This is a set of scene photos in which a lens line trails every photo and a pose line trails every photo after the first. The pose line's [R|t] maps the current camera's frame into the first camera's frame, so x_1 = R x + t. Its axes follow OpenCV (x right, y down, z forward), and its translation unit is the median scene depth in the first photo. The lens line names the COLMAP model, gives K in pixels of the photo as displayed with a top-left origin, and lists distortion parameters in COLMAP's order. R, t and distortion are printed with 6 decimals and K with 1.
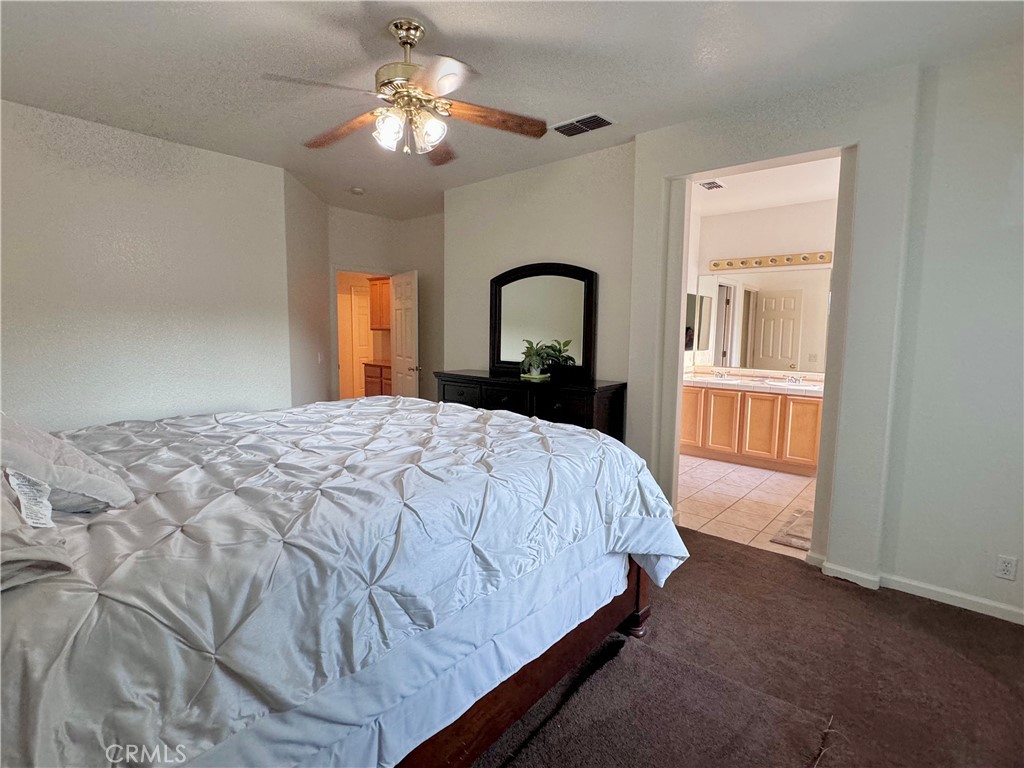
lens RADIAL K [[503.9, 0, 517.5], [0, 503.9, 386.7], [0, 0, 1]] dist [-0.032547, -0.000189]
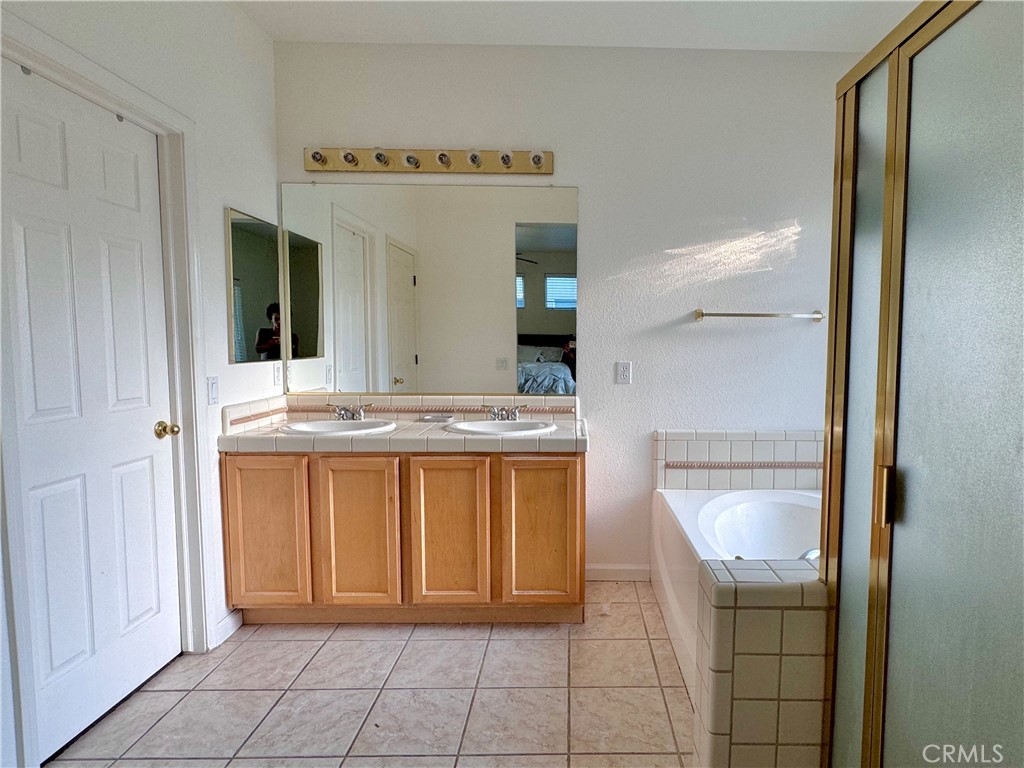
lens RADIAL K [[503.9, 0, 519.6], [0, 503.9, 381.2], [0, 0, 1]] dist [-0.032547, -0.000189]
pose [[0.771817, -0.056447, 0.633334, 0.269893], [0.080699, 0.996693, -0.009512, -0.037979], [-0.630703, 0.058451, 0.773820, 0.624011]]
